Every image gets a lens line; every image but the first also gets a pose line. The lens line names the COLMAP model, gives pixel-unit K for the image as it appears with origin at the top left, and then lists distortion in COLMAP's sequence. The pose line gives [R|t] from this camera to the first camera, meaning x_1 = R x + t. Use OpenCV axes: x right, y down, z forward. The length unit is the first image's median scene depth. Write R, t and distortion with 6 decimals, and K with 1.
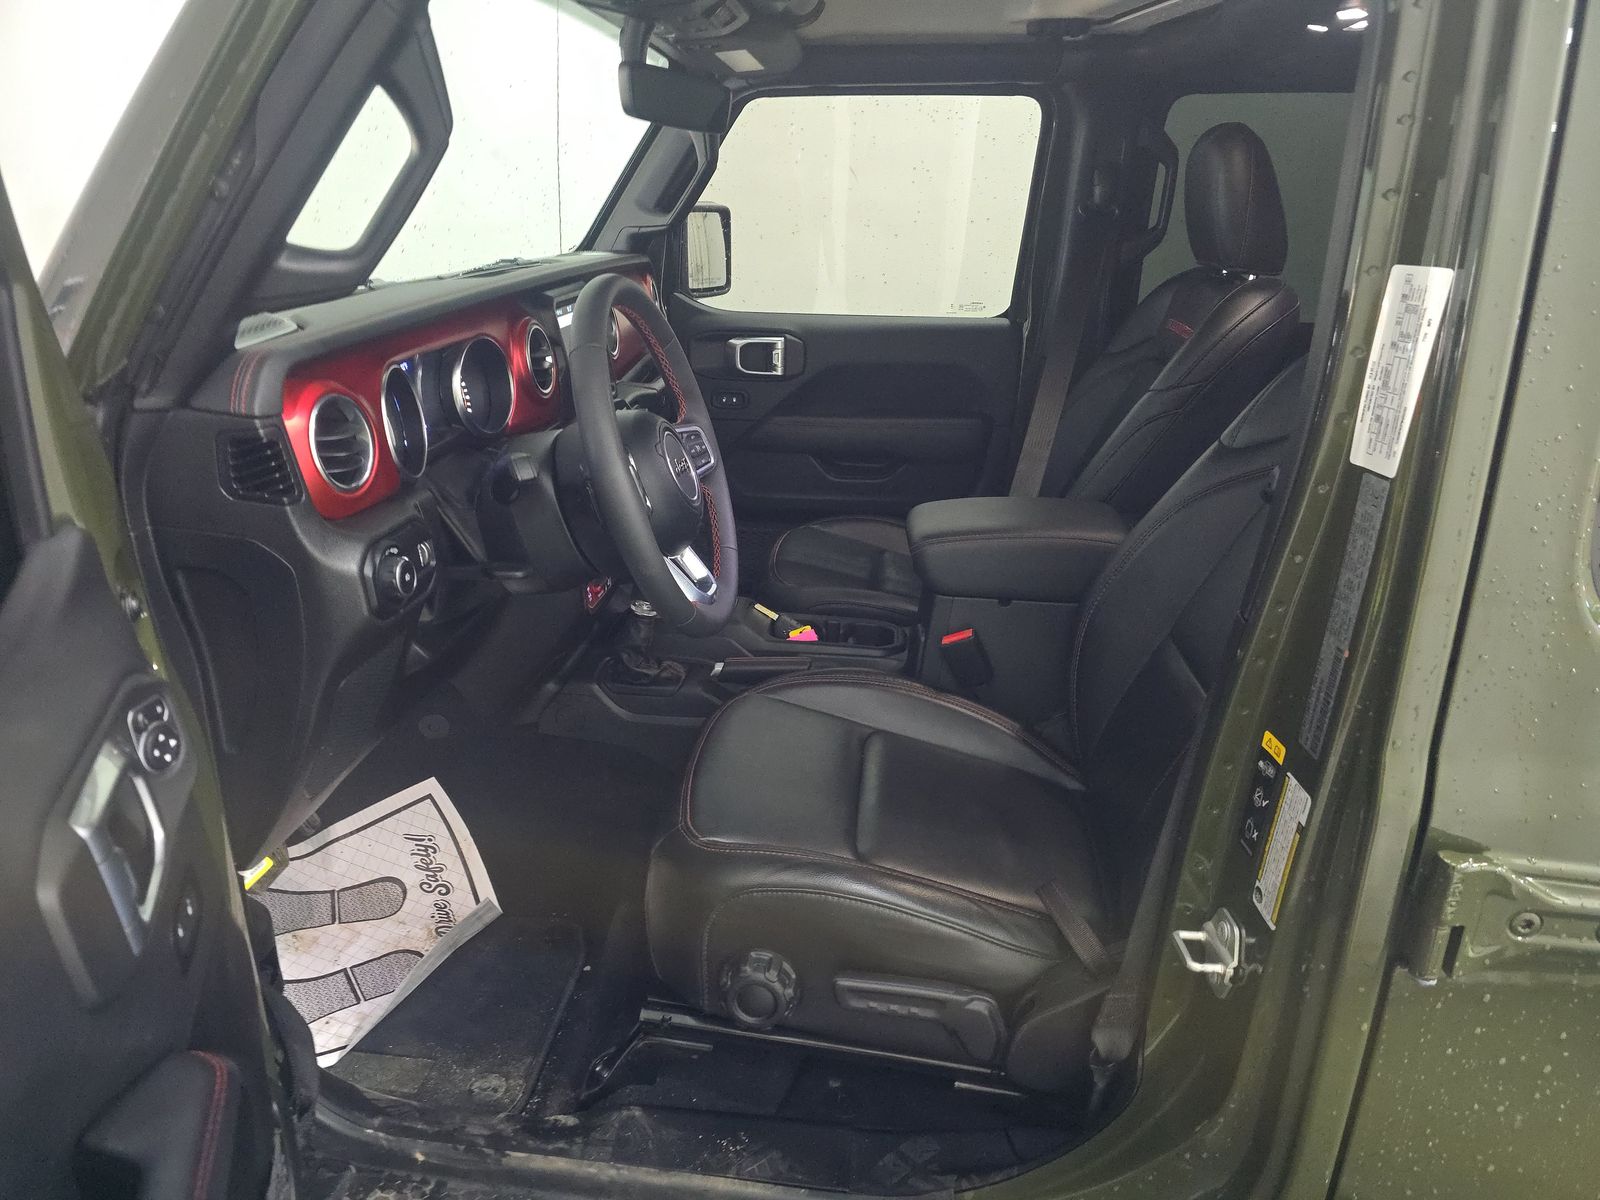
lens RADIAL K [[1076.2, 0, 795.2], [0, 1076.2, 597.3], [0, 0, 1]] dist [0.011918, -0.021786]
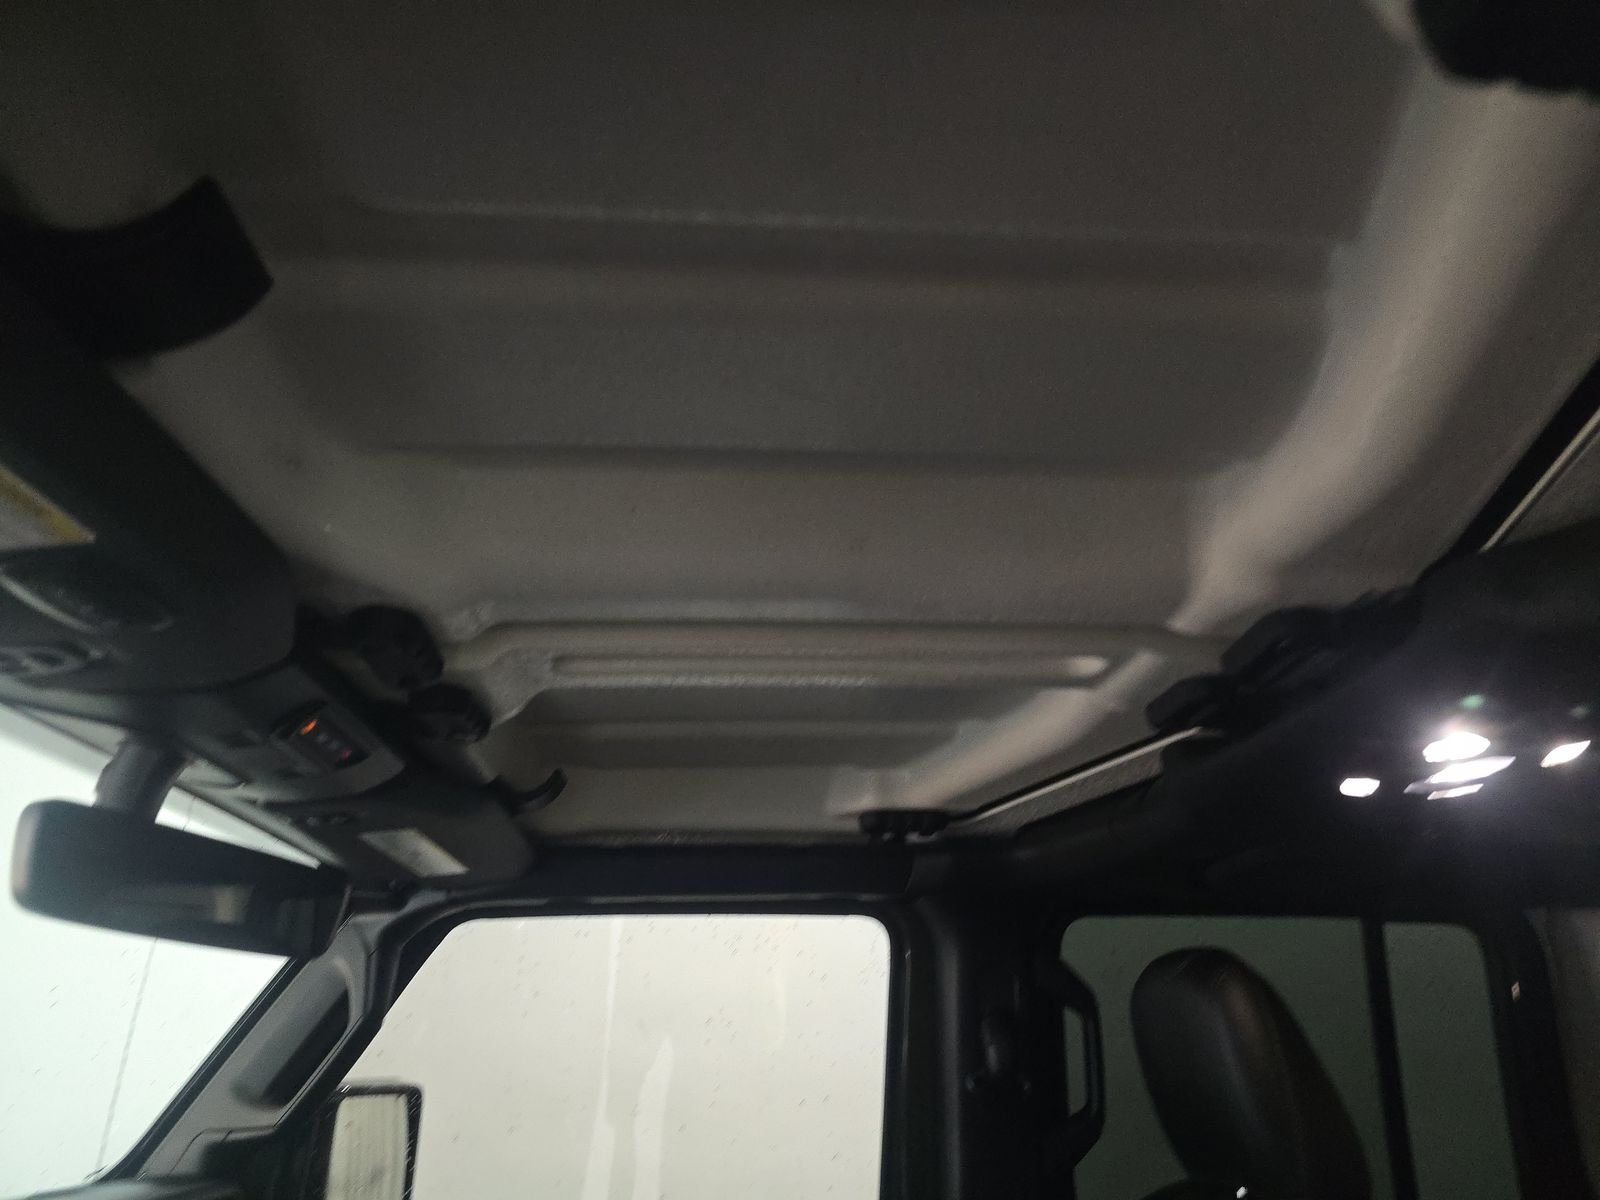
lens RADIAL K [[1076.2, 0, 795.2], [0, 1076.2, 599.1], [0, 0, 1]] dist [0.011918, -0.021786]
pose [[0.986825, 0.046038, 0.155102, 0.052940], [0.072422, 0.731556, -0.677924, -0.149081], [-0.144676, 0.680226, 0.718583, 0.373799]]
